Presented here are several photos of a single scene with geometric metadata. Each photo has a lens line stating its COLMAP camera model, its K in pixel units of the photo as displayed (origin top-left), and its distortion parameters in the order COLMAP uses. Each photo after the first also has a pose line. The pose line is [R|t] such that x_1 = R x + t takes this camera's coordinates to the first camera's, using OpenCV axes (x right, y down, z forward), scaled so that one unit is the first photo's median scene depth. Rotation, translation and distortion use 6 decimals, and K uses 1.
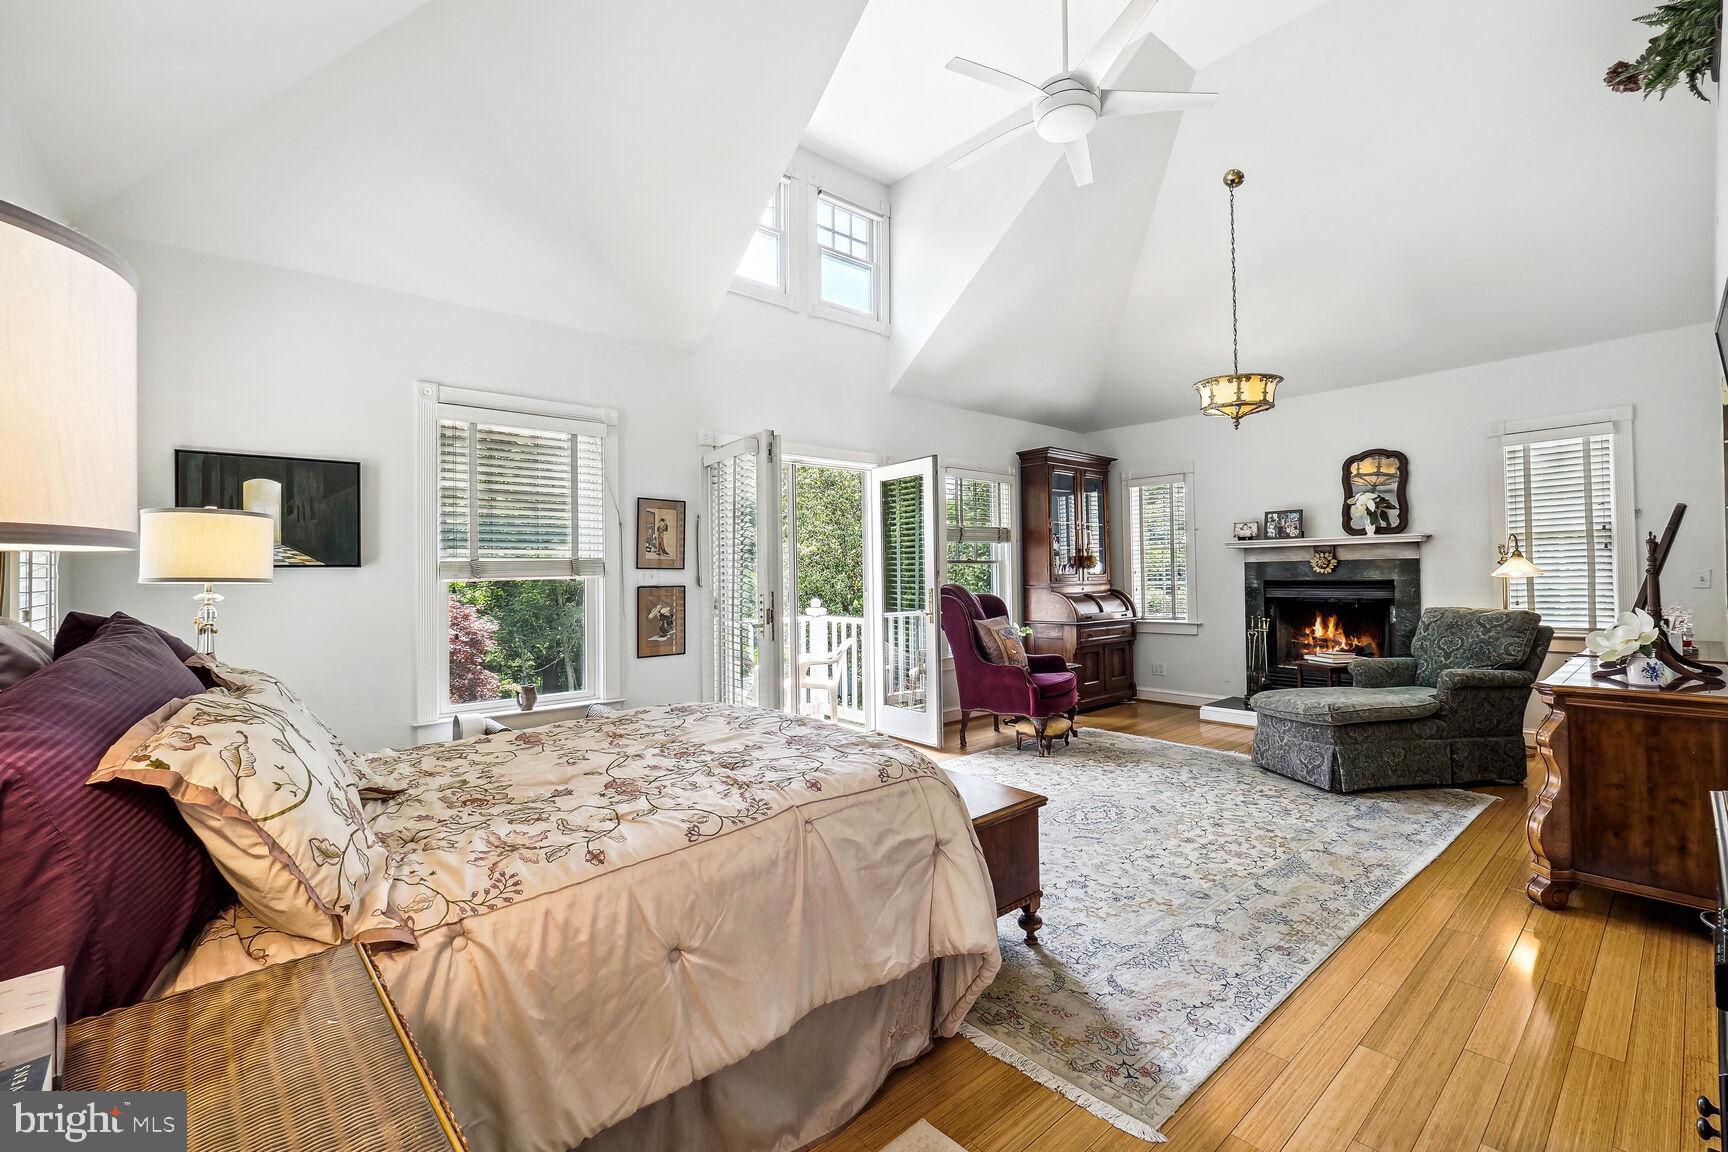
lens RADIAL K [[758.6, 0, 865.6], [0, 758.6, 550.4], [0, 0, 1]] dist [-0.000901, -0.000221]
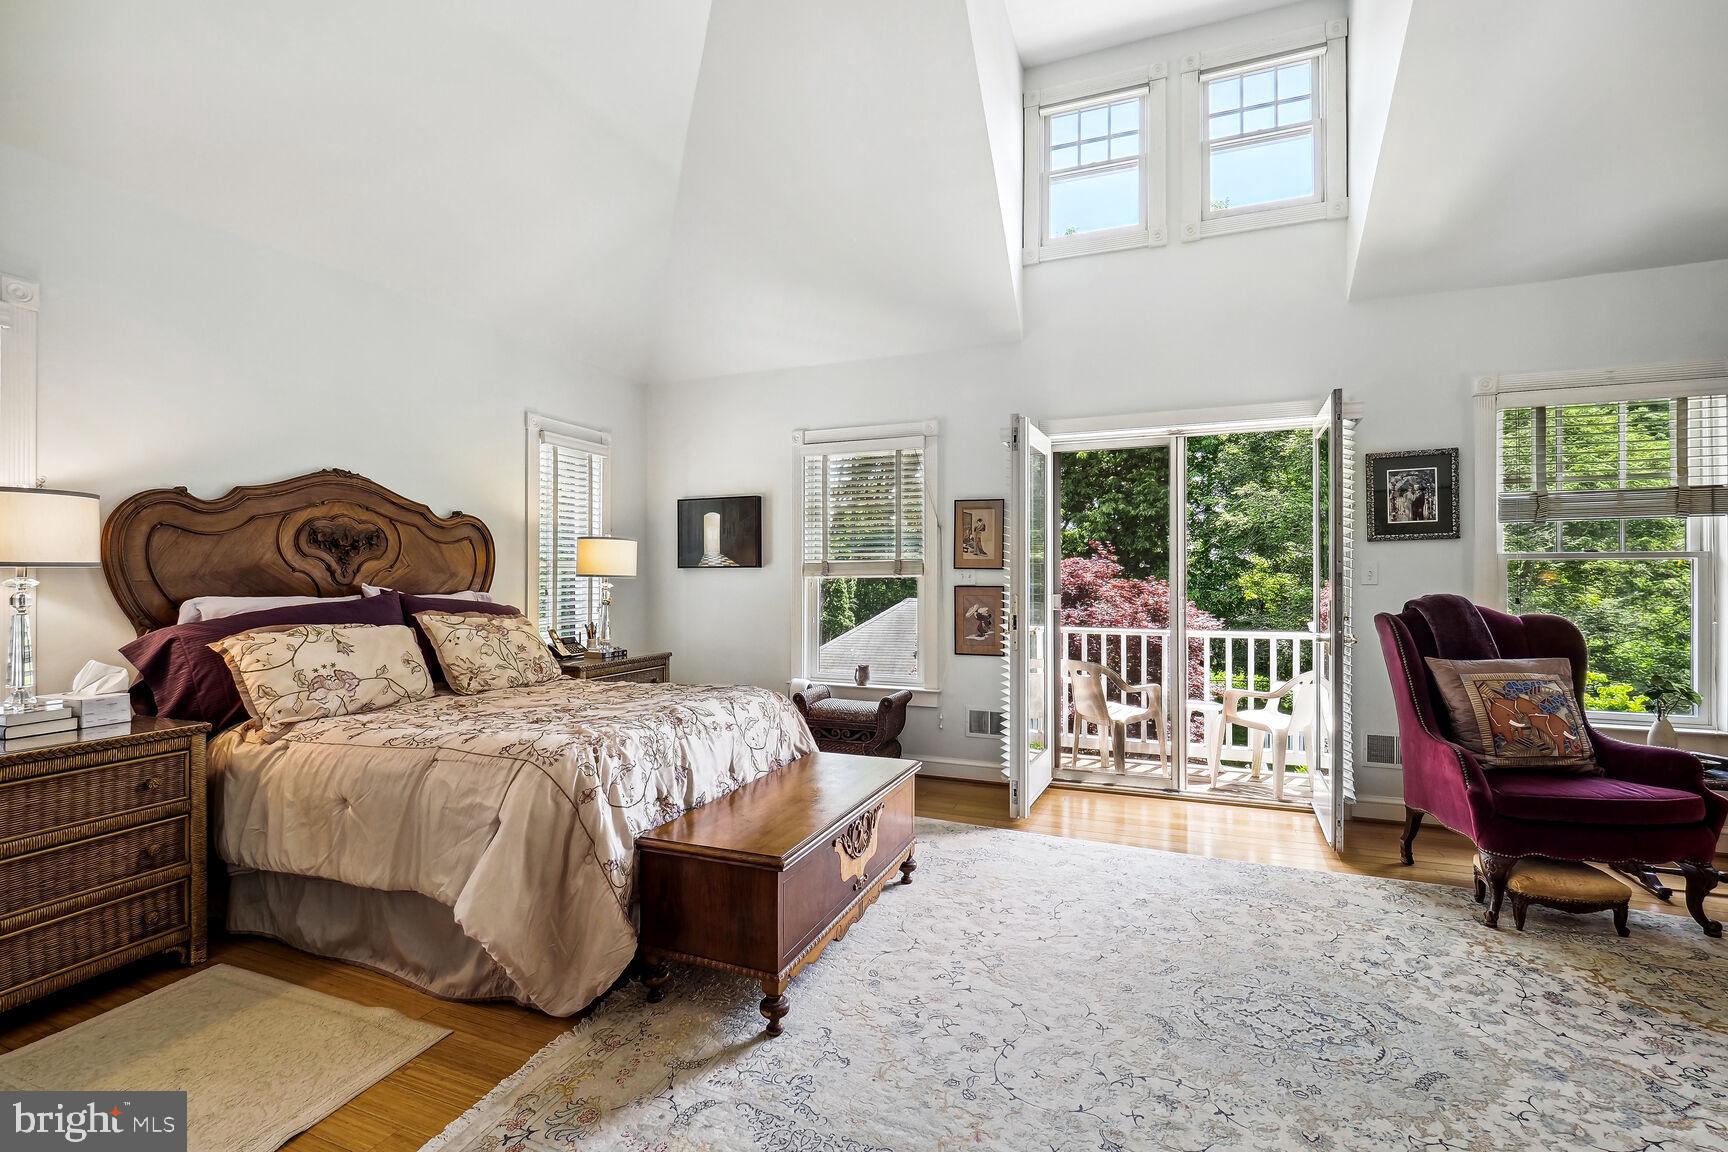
lens RADIAL K [[750.0, 0, 865.7], [0, 750.0, 572.4], [0, 0, 1]] dist [-0.012536, -0.000748]
pose [[0.440342, 0.006559, -0.897806, 0.601639], [0.022316, 0.999584, 0.018248, 0.007893], [0.897553, -0.028071, 0.440013, 0.461969]]
